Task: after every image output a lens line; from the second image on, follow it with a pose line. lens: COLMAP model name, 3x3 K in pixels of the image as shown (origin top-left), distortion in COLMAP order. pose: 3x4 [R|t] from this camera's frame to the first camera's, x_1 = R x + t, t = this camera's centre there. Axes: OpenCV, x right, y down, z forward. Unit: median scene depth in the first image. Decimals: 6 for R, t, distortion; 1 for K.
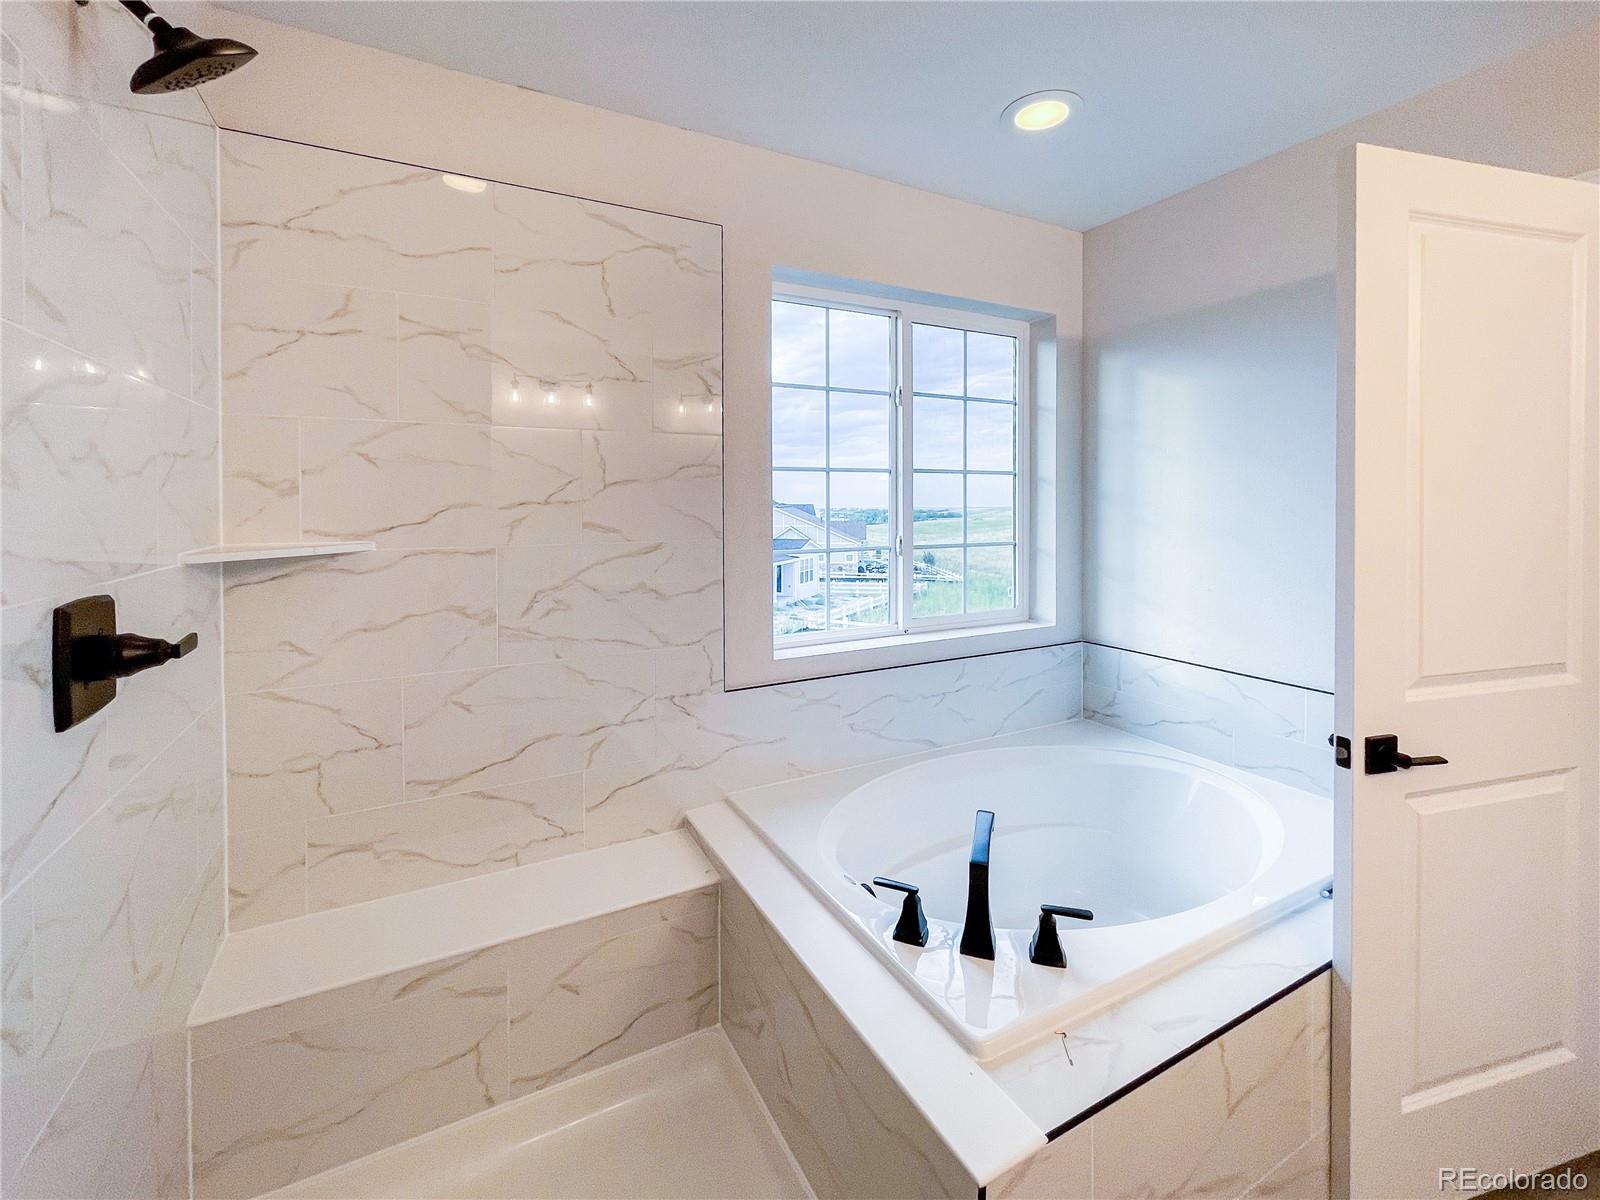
lens RADIAL K [[648.4, 0, 800.0], [0, 648.4, 512.2], [0, 0, 1]] dist [0.000665, 0.000216]
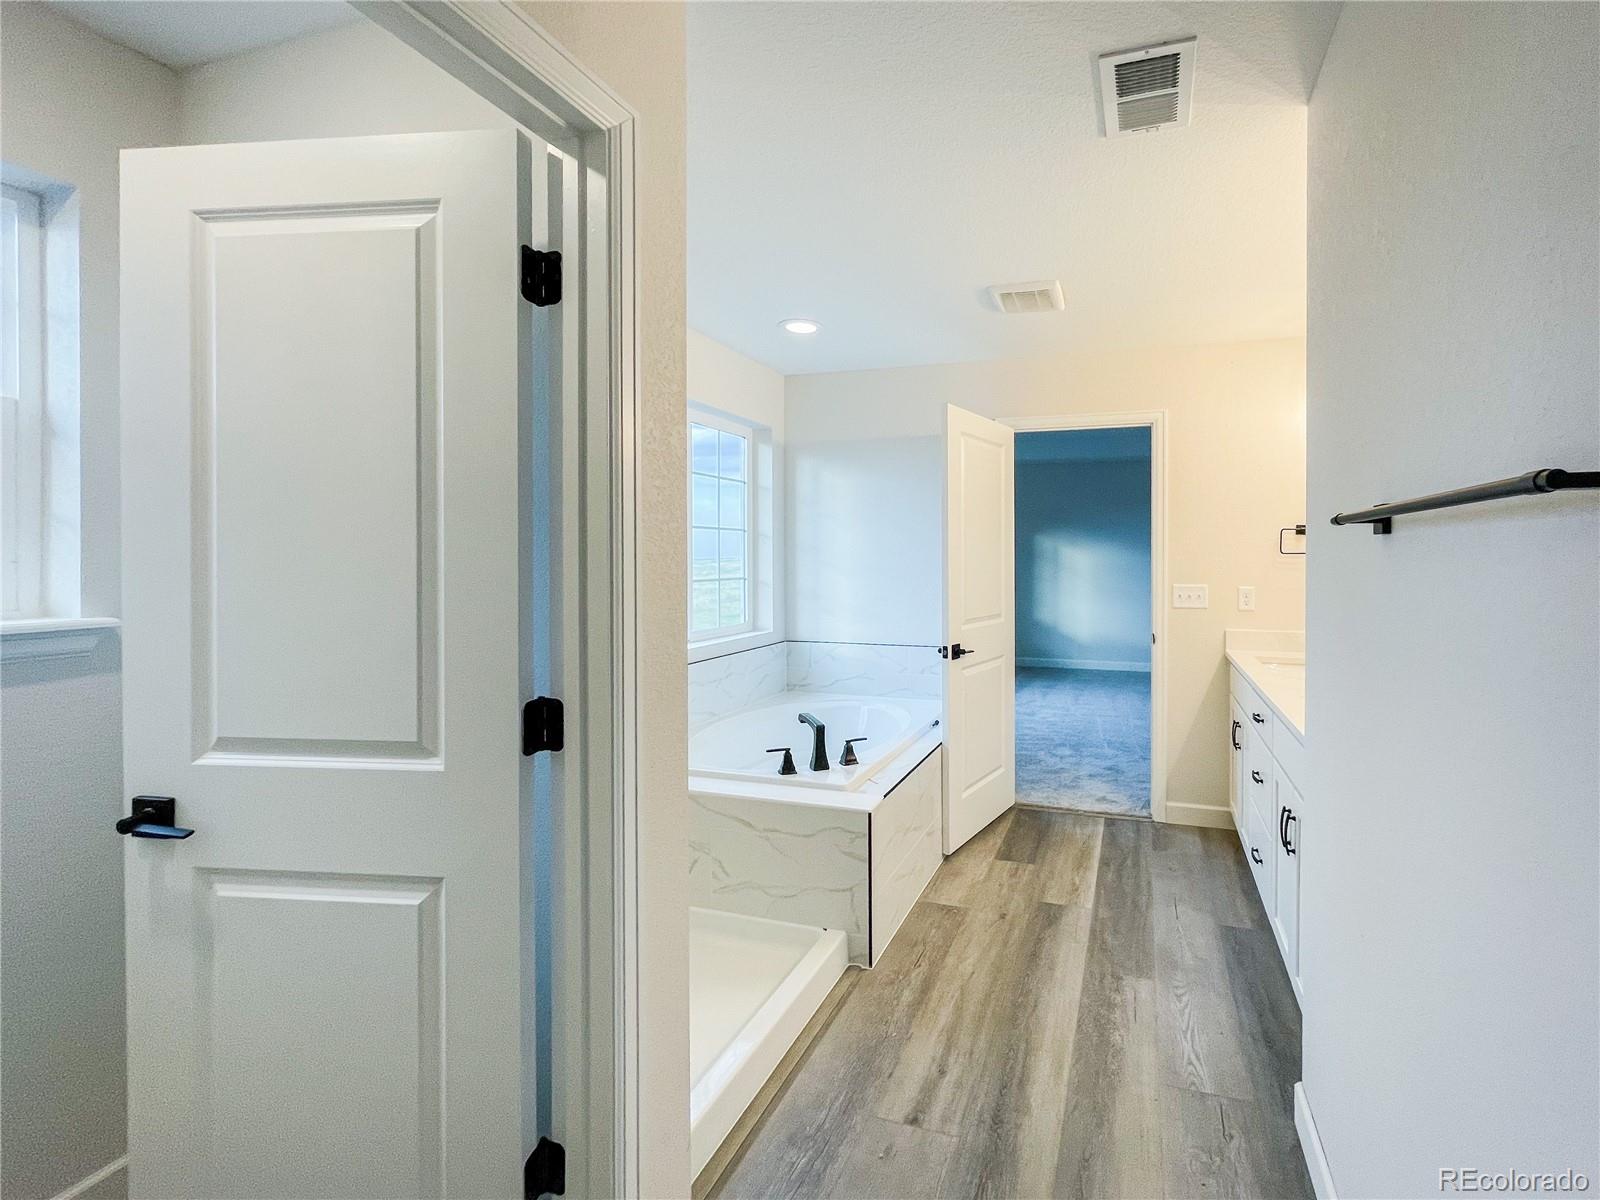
lens RADIAL K [[714.5, 0, 805.9], [0, 714.5, 553.9], [0, 0, 1]] dist [-0.000833, -0.000283]
pose [[0.793789, 0.007655, 0.608145, -0.630585], [0.003562, 0.999845, -0.017235, 0.024644], [-0.608183, 0.015847, 0.793639, -0.423551]]
